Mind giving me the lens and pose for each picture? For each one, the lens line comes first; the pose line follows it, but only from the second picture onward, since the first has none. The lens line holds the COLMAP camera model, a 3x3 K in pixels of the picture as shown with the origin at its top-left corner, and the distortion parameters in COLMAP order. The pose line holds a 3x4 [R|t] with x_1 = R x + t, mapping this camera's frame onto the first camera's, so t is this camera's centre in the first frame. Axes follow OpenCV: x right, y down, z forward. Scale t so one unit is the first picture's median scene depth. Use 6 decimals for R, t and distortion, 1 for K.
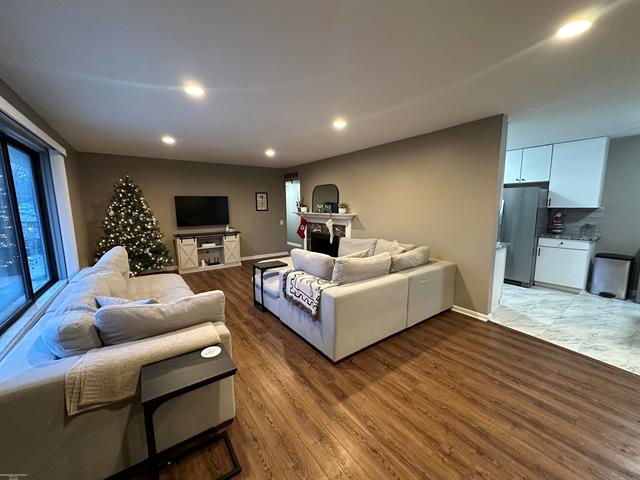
lens RADIAL K [[254.7, 0, 321.0], [0, 254.7, 240.6], [0, 0, 1]] dist [0.000258, -0.000081]
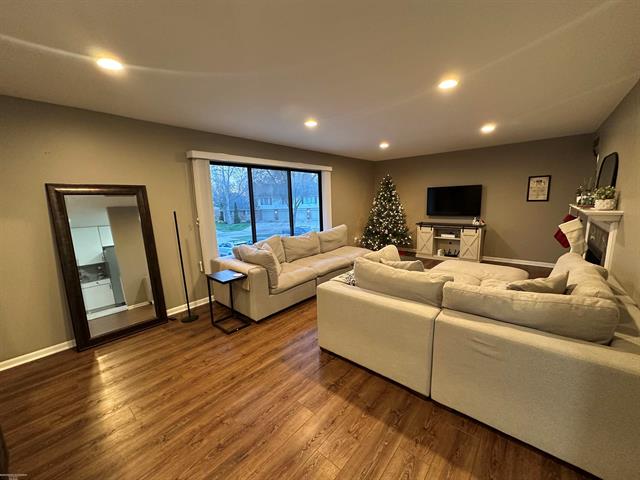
lens RADIAL K [[254.7, 0, 320.9], [0, 254.7, 242.2], [0, 0, 1]] dist [0.000258, -0.000081]
pose [[0.226267, 0.164707, -0.960039, 0.837959], [-0.109458, 0.983657, 0.142962, -0.094314], [0.967896, 0.072737, 0.240598, 0.581276]]
